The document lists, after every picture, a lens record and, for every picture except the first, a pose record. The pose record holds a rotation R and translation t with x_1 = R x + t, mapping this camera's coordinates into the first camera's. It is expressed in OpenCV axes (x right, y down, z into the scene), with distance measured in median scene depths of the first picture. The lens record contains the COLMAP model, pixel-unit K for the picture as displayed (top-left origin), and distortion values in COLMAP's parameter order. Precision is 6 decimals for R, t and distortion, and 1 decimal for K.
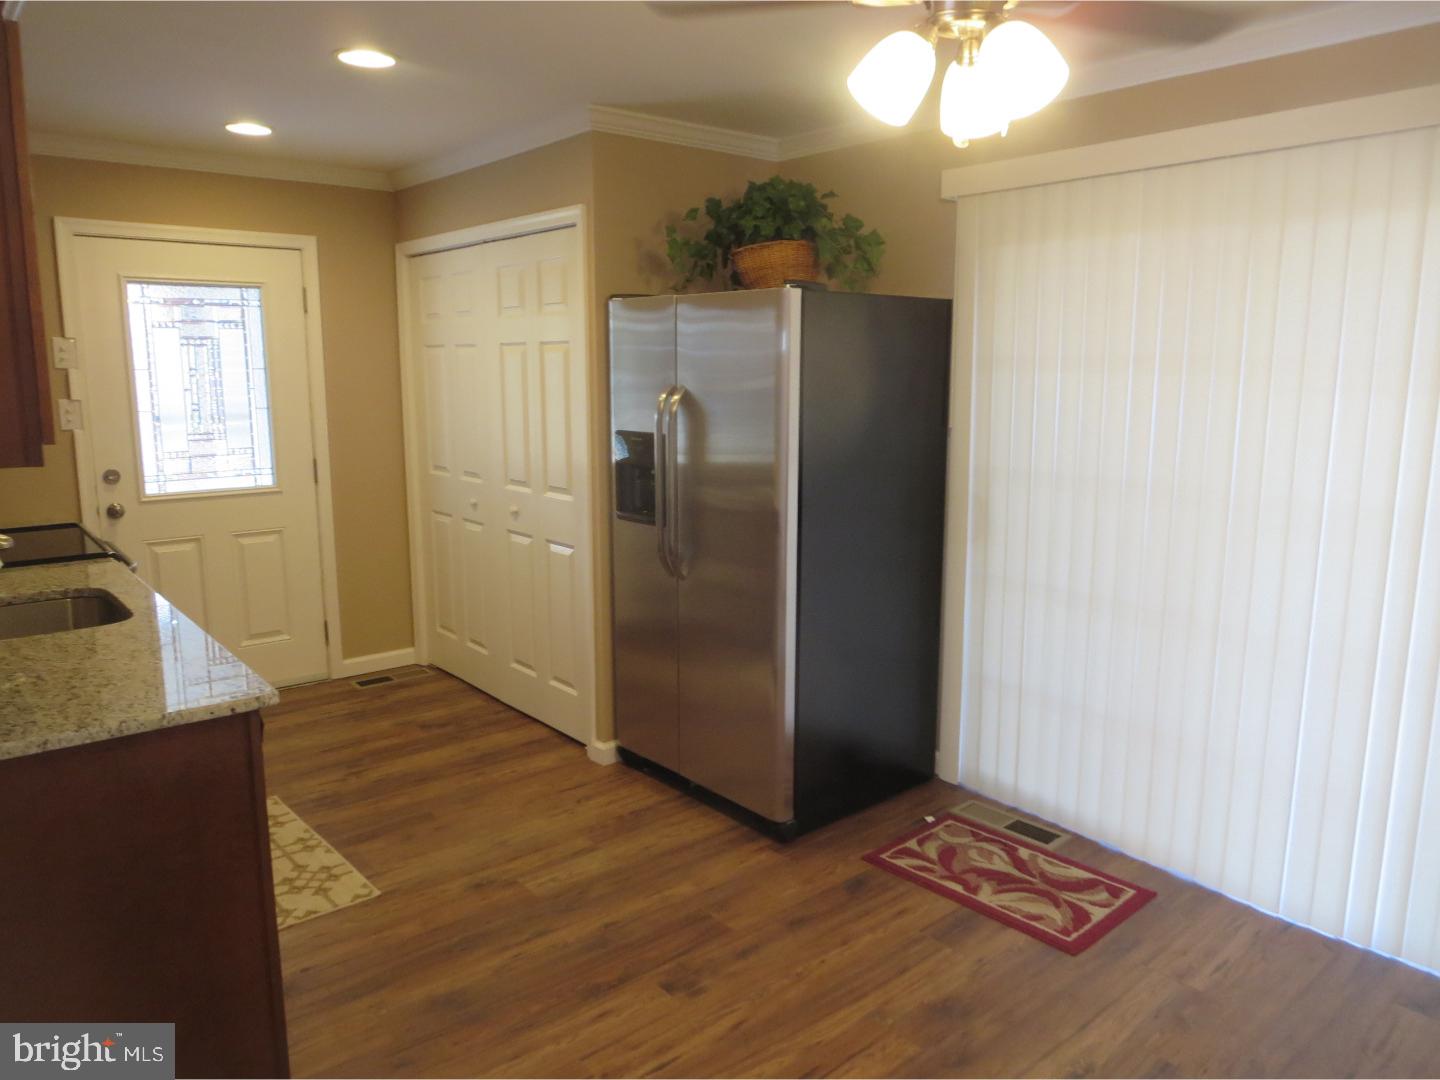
lens RADIAL K [[1016.1, 0, 720.0], [0, 1016.1, 540.0], [0, 0, 1]] dist [-0.023882, -0.003672]
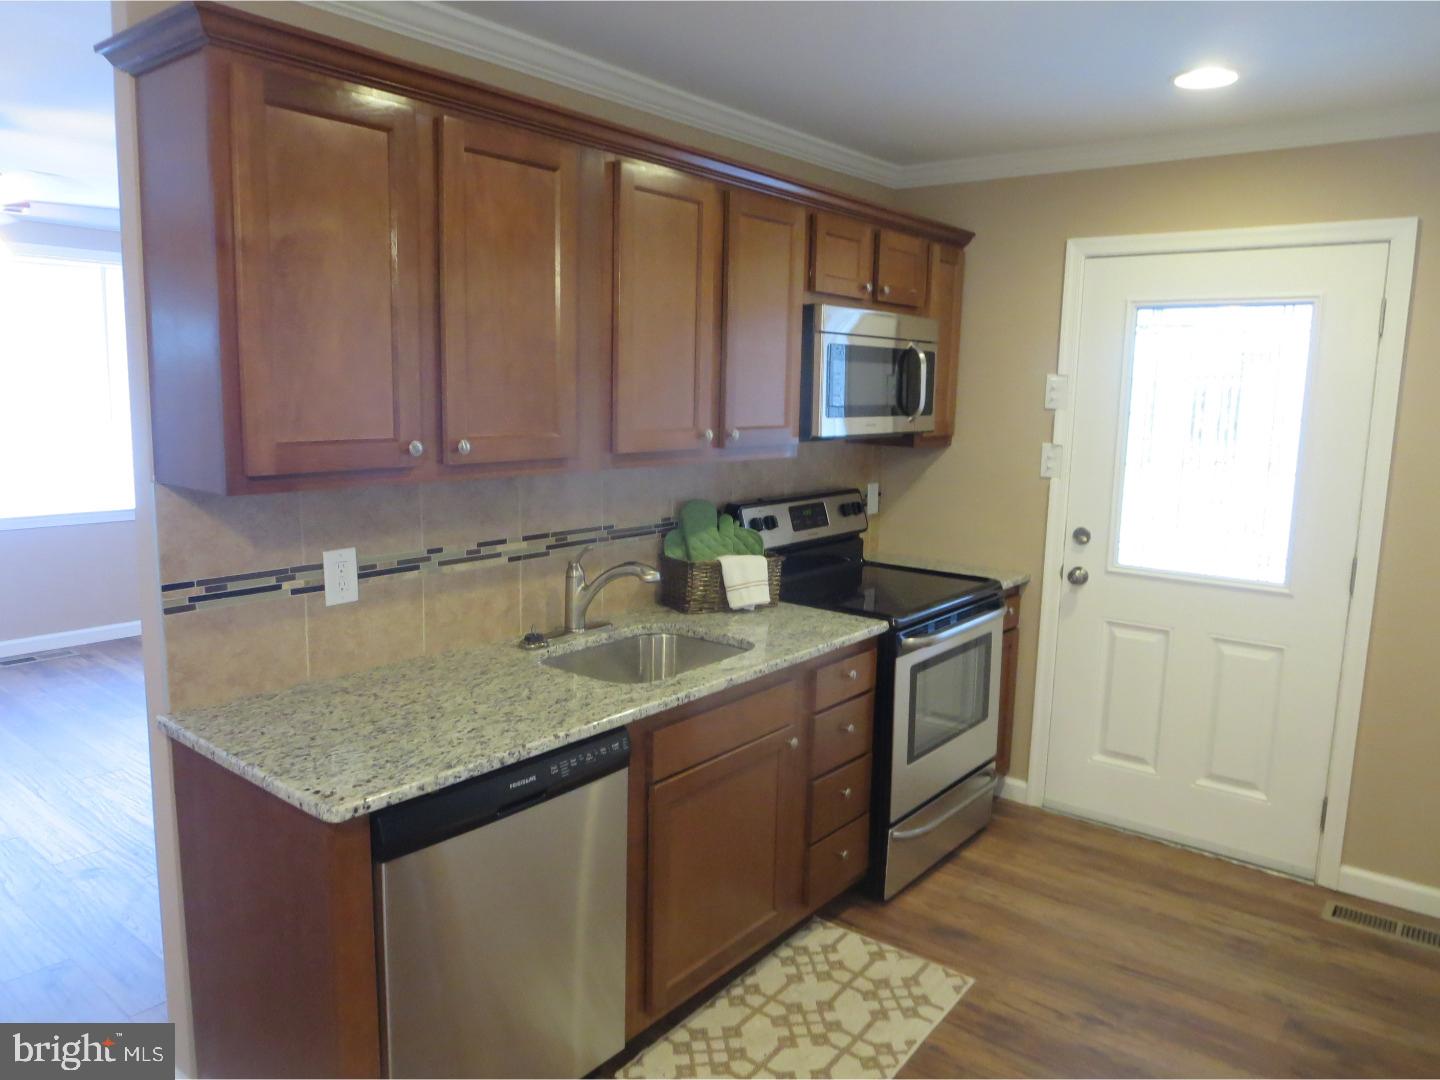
lens RADIAL K [[1016.1, 0, 720.0], [0, 1016.1, 540.0], [0, 0, 1]] dist [-0.023882, -0.003672]
pose [[0.190847, 0.146294, -0.970657, 0.175194], [-0.187633, 0.976036, 0.110213, -0.096827], [0.963520, 0.161093, 0.213723, 0.517780]]
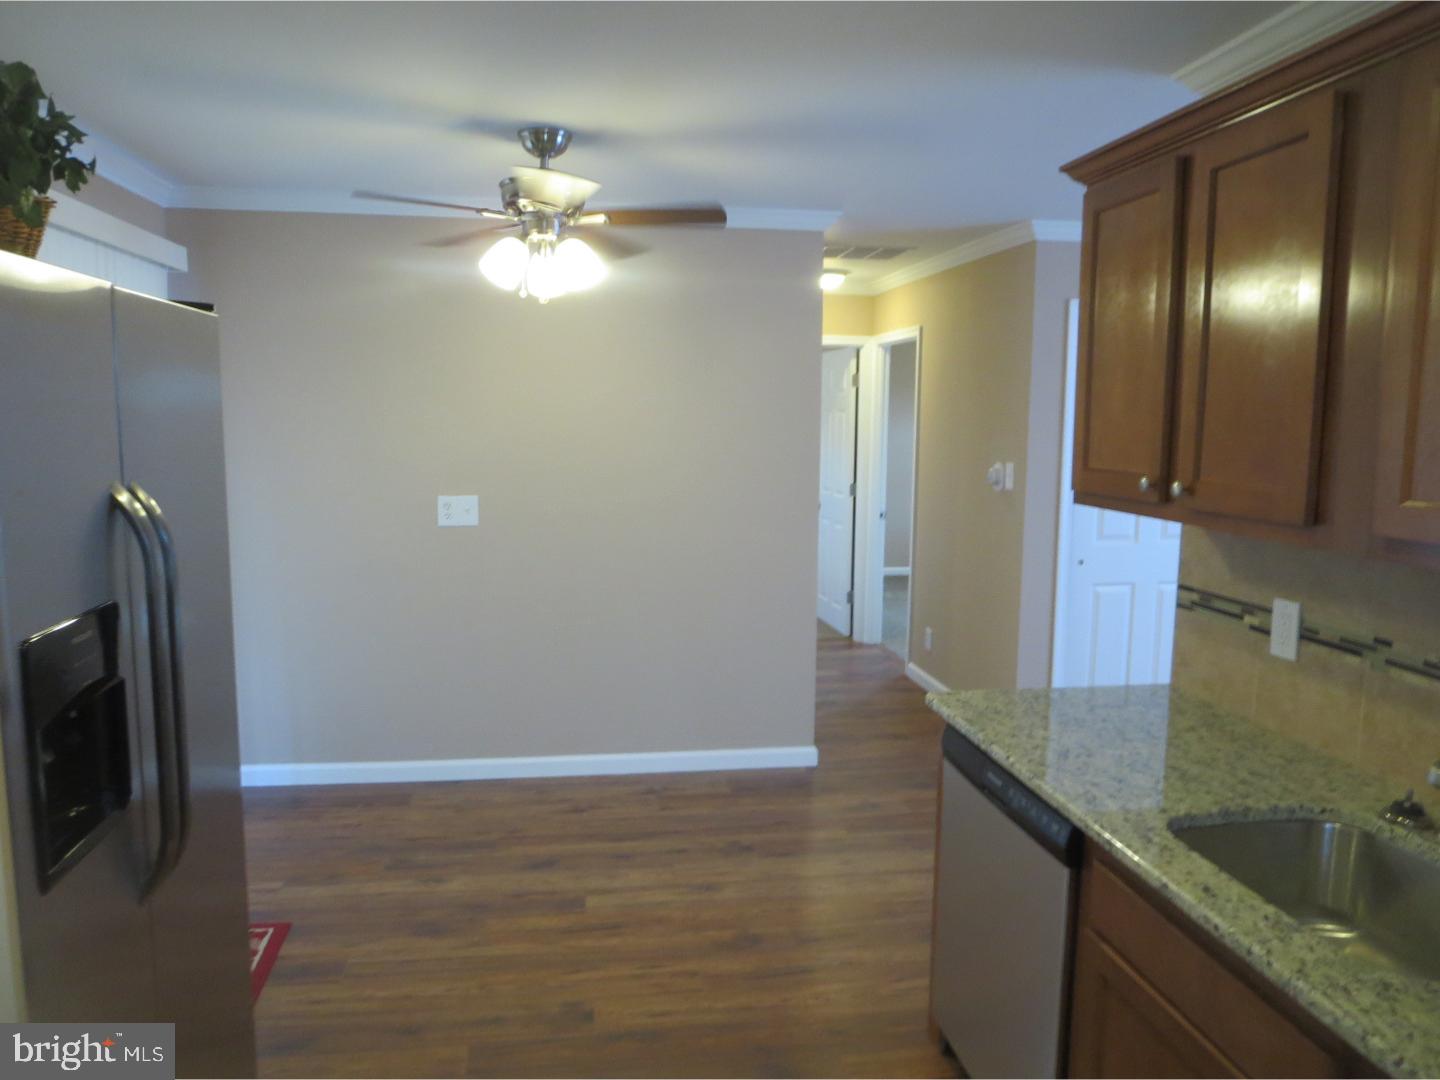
lens RADIAL K [[1016.1, 0, 720.0], [0, 1016.1, 540.0], [0, 0, 1]] dist [-0.023882, -0.003672]
pose [[-0.850561, -0.077737, 0.520100, -0.406450], [0.075355, 0.960791, 0.266839, -0.181957], [-0.520450, 0.266155, -0.811353, 0.995249]]
